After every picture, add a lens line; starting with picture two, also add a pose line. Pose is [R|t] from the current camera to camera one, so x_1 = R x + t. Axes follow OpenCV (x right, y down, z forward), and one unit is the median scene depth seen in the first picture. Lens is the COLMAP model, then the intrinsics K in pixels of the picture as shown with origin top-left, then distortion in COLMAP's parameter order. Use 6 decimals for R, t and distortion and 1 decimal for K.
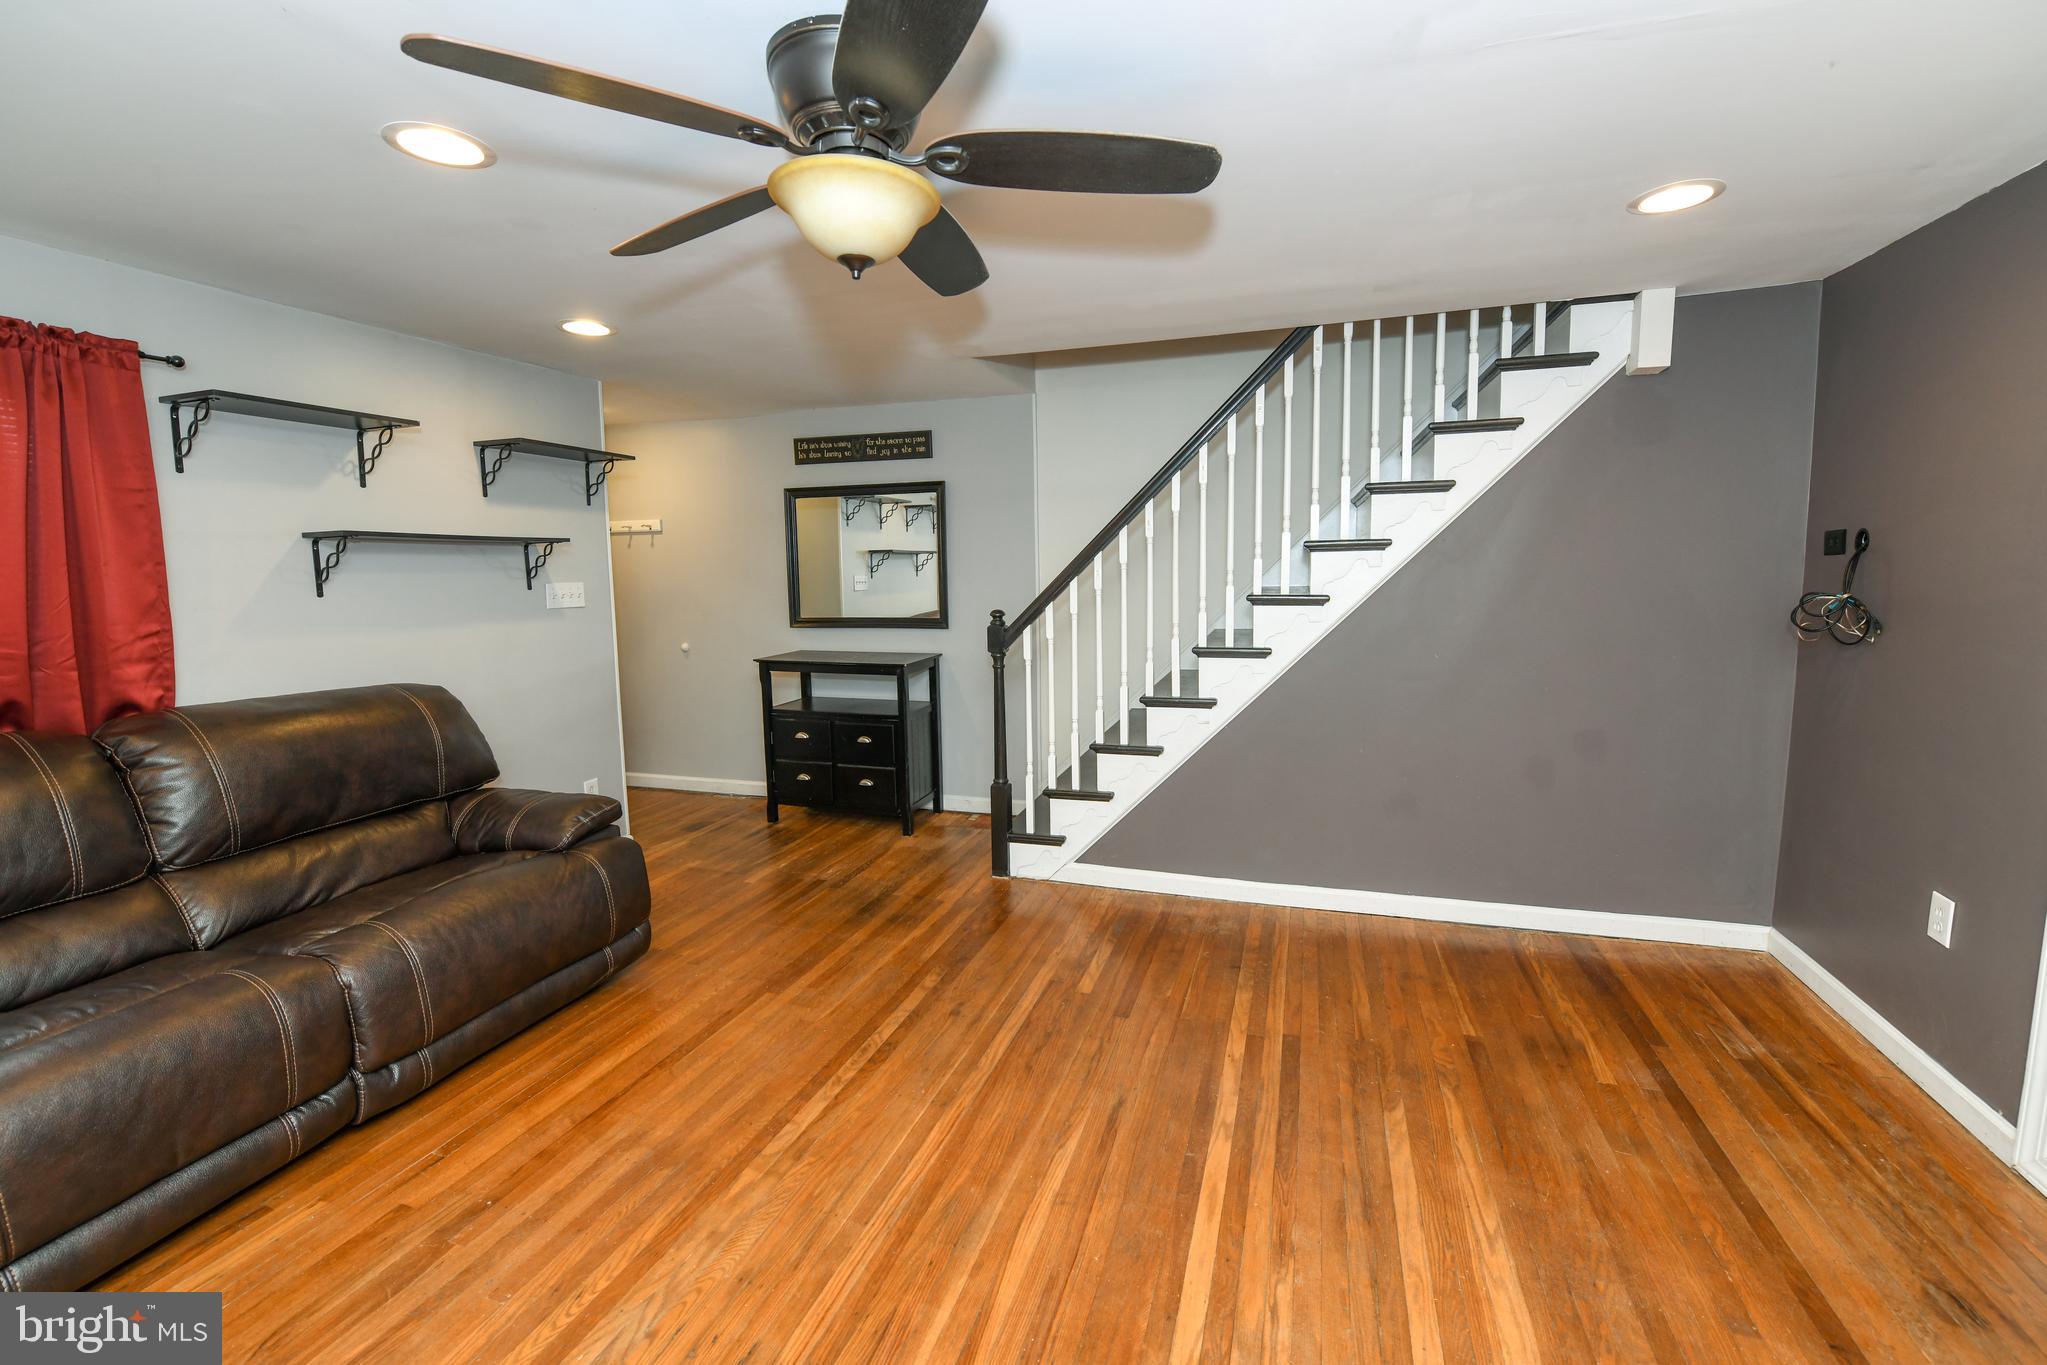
lens RADIAL K [[856.1, 0, 1032.8], [0, 856.1, 672.7], [0, 0, 1]] dist [-0.013388, -0.003268]
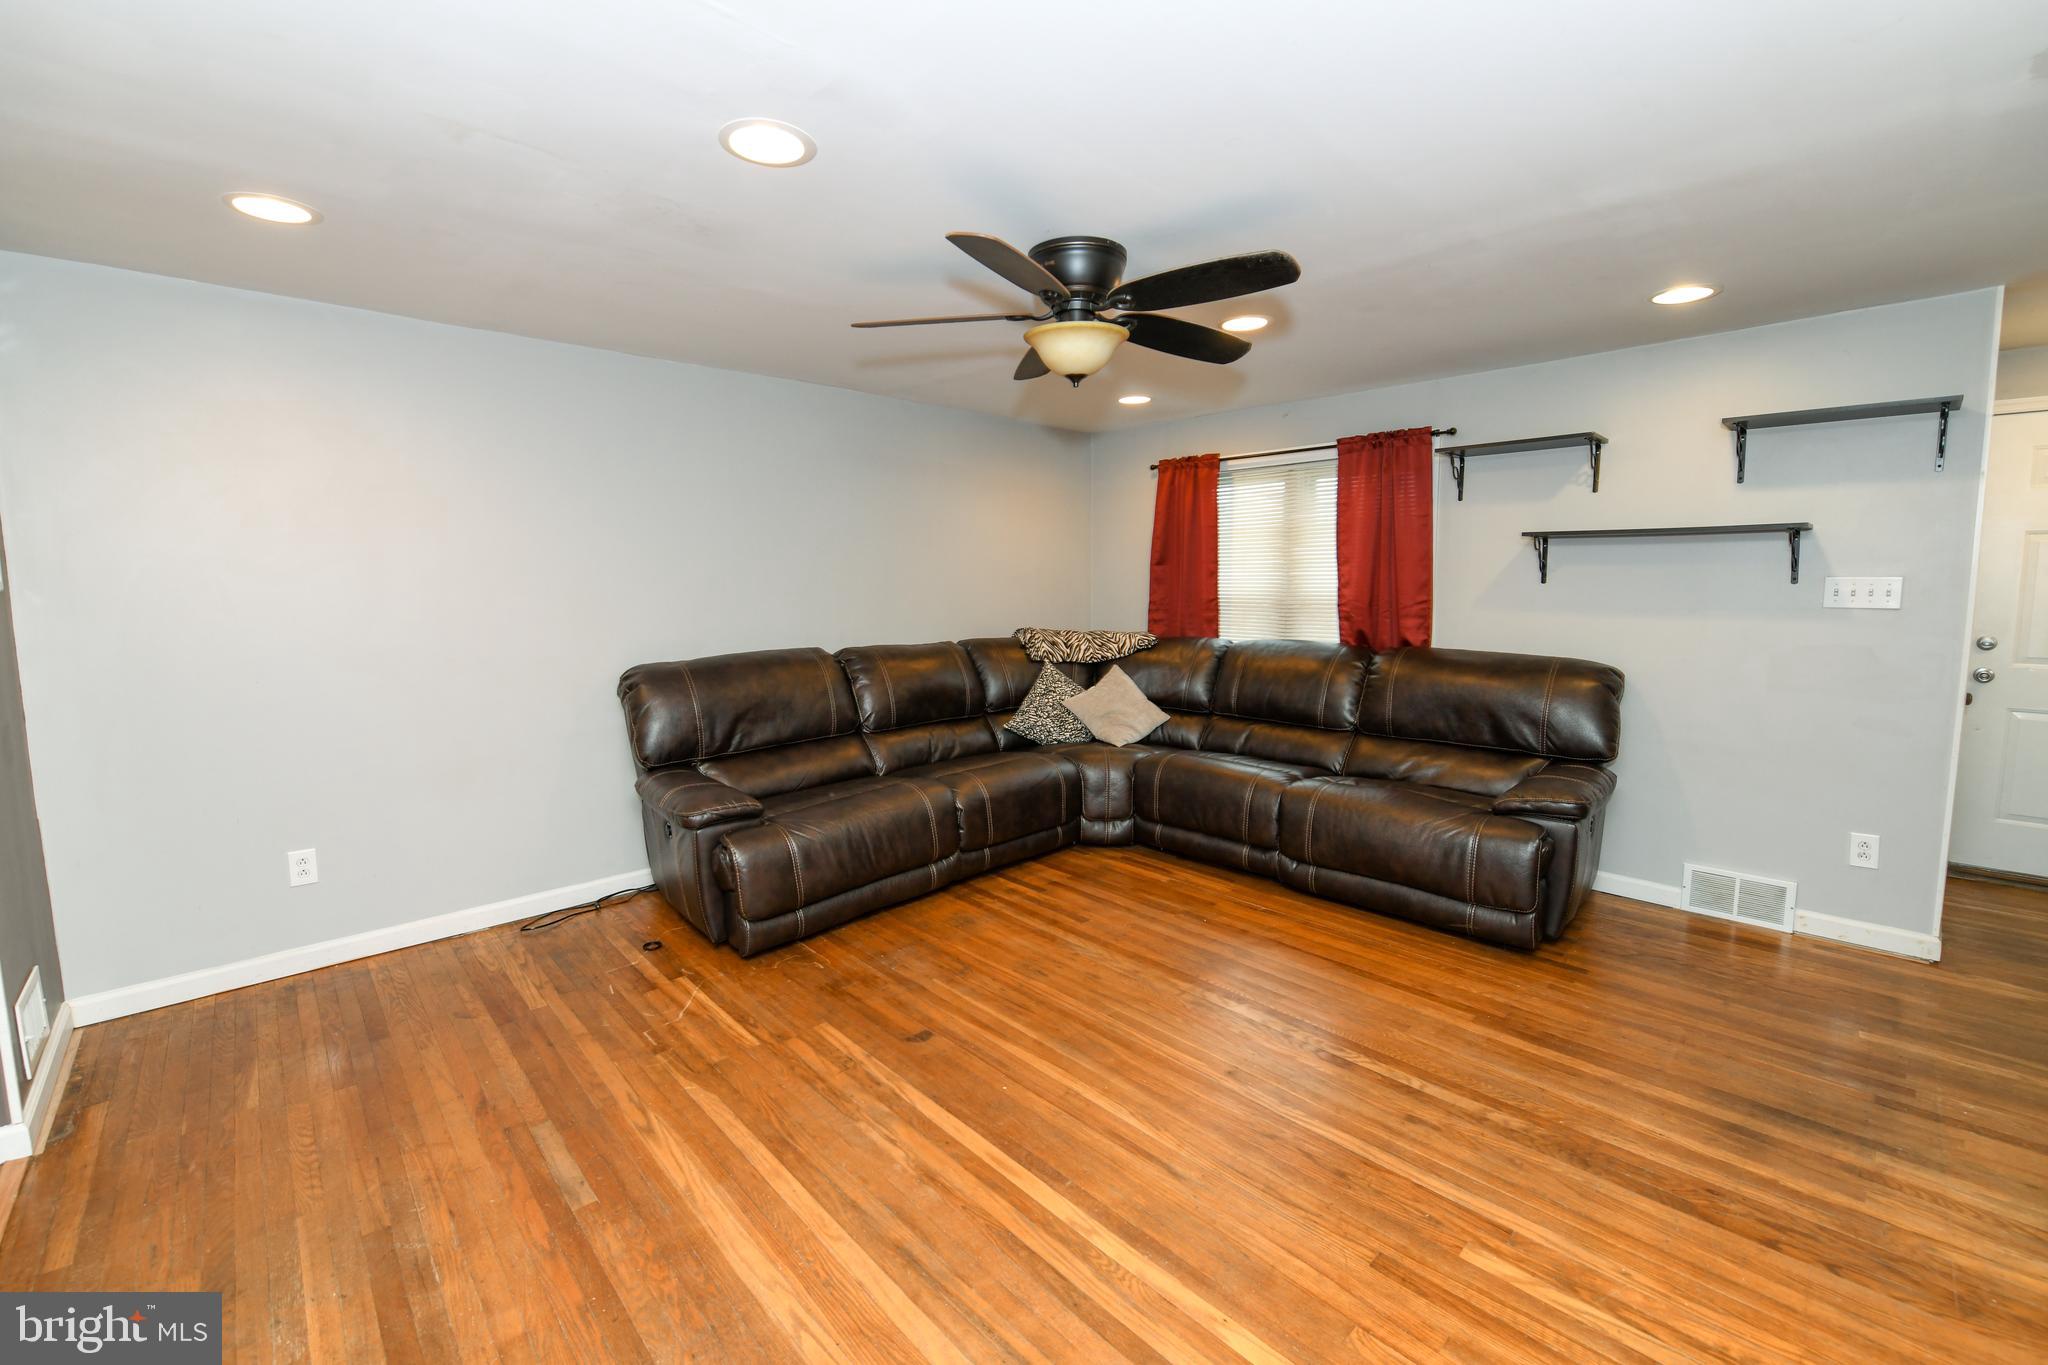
lens RADIAL K [[856.5, 0, 1020.7], [0, 856.5, 681.7], [0, 0, 1]] dist [-0.013388, -0.003268]
pose [[-0.489604, 0.122530, -0.863293, 0.805175], [-0.091390, 0.977413, 0.190558, -0.135538], [0.867143, 0.172195, -0.467347, 1.084518]]
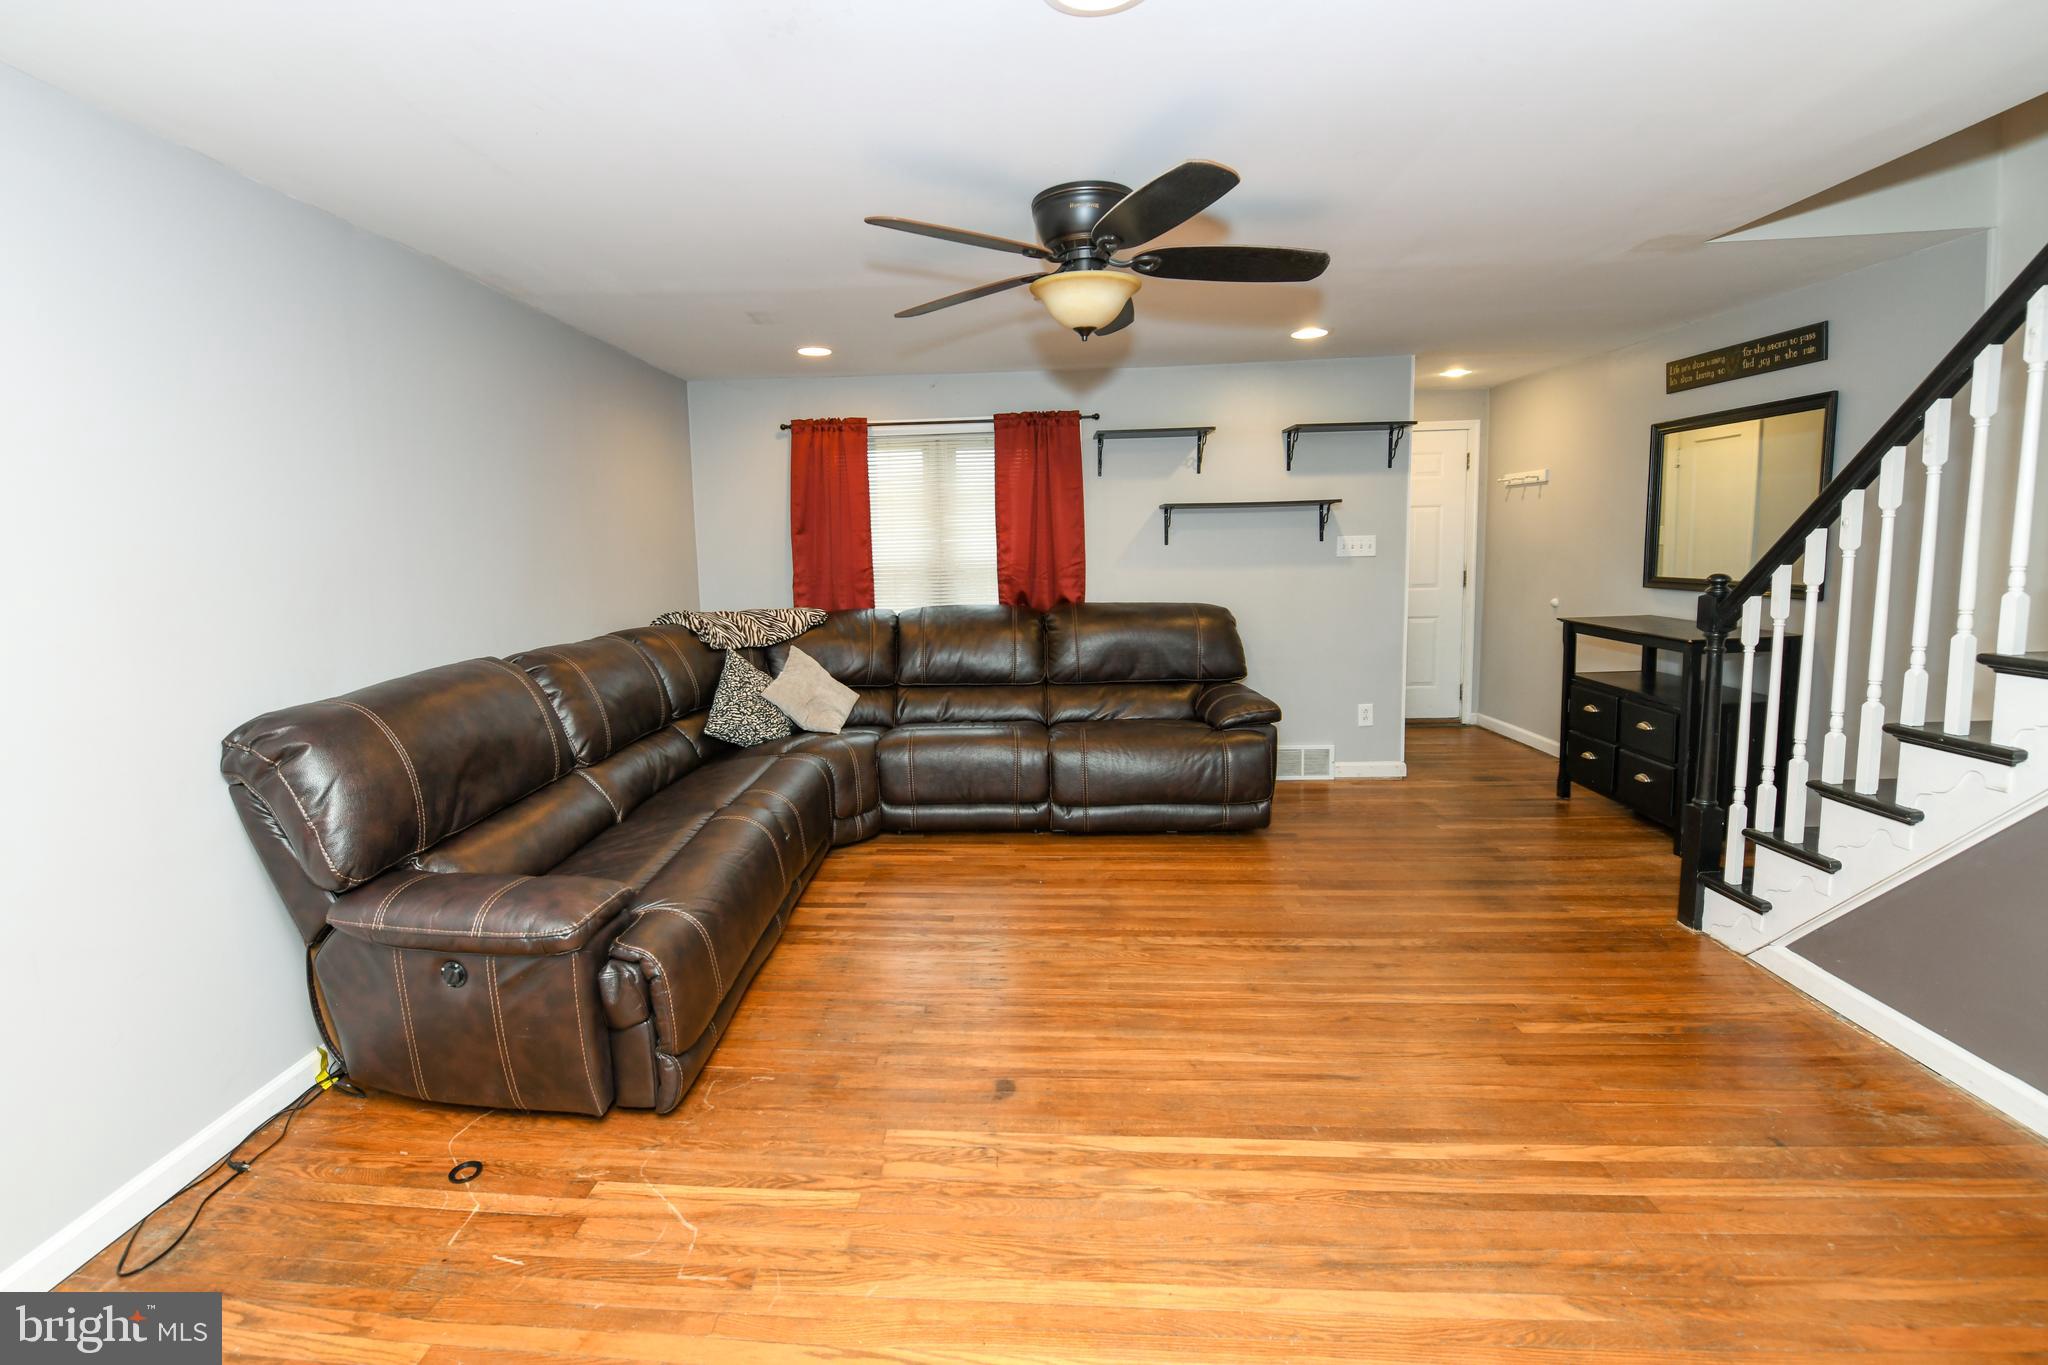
lens RADIAL K [[856.5, 0, 971.8], [0, 856.5, 686.8], [0, 0, 1]] dist [-0.013388, -0.003268]
pose [[0.234905, 0.169632, -0.957102, 0.786736], [-0.093560, 0.984029, 0.151441, -0.042499], [0.967505, 0.053972, 0.247024, 0.285775]]
